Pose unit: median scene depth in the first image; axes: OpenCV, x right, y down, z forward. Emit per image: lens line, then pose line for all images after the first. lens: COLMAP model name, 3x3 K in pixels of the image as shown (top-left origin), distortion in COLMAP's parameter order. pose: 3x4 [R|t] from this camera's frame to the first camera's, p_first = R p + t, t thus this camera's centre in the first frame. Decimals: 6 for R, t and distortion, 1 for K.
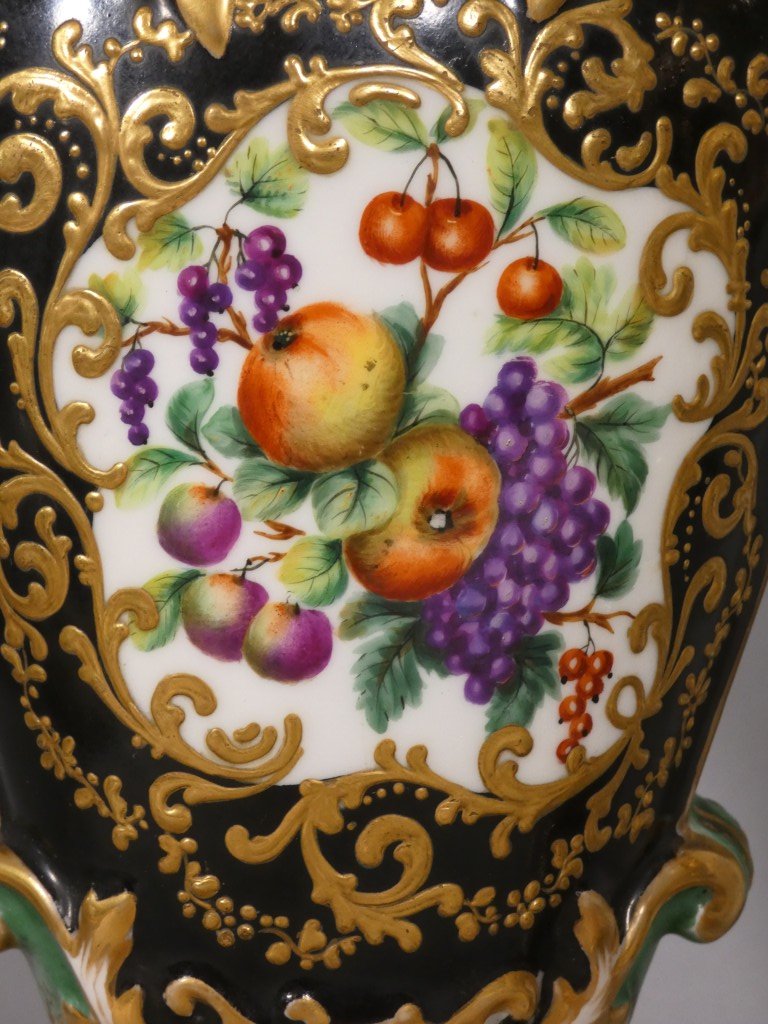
lens RADIAL K [[2576.0, 0, 384.0], [0, 2576.0, 512.0], [0, 0, 1]] dist [0.066877, -0.684941]
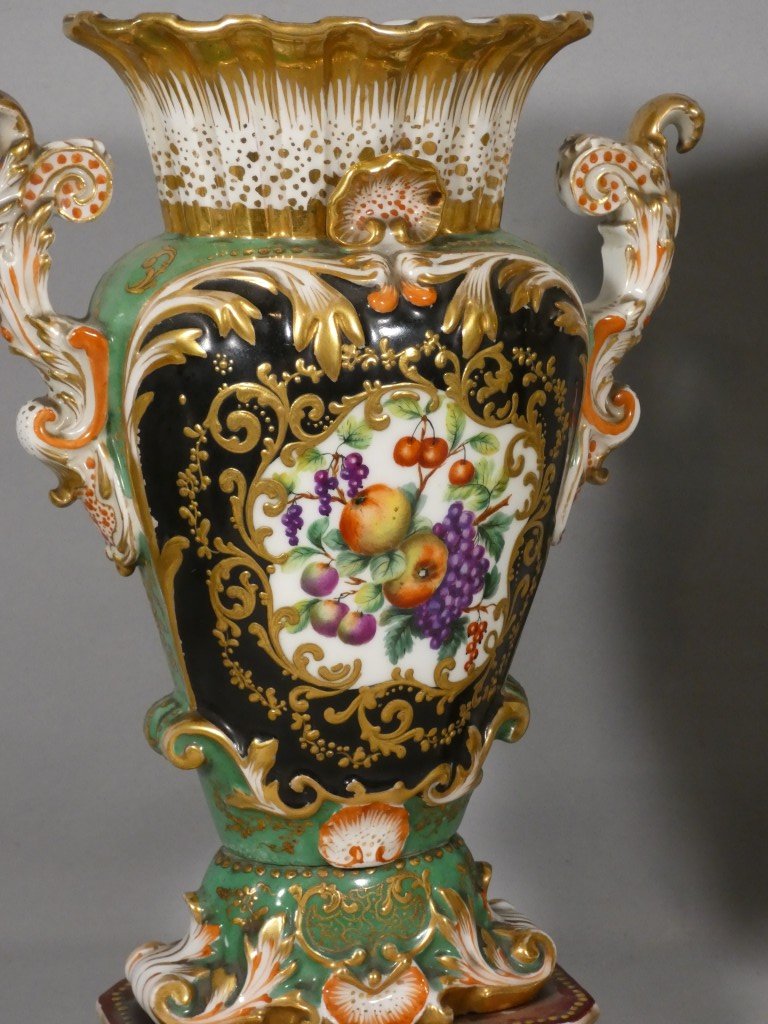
lens RADIAL K [[2626.3, 0, 384.0], [0, 2626.3, 512.0], [0, 0, 1]] dist [0.661253, -9.192788]
pose [[0.974368, -0.036627, 0.221957, -0.519584], [0.011204, 0.993333, 0.114737, -0.313685], [-0.224680, -0.109309, 0.968282, -1.226384]]
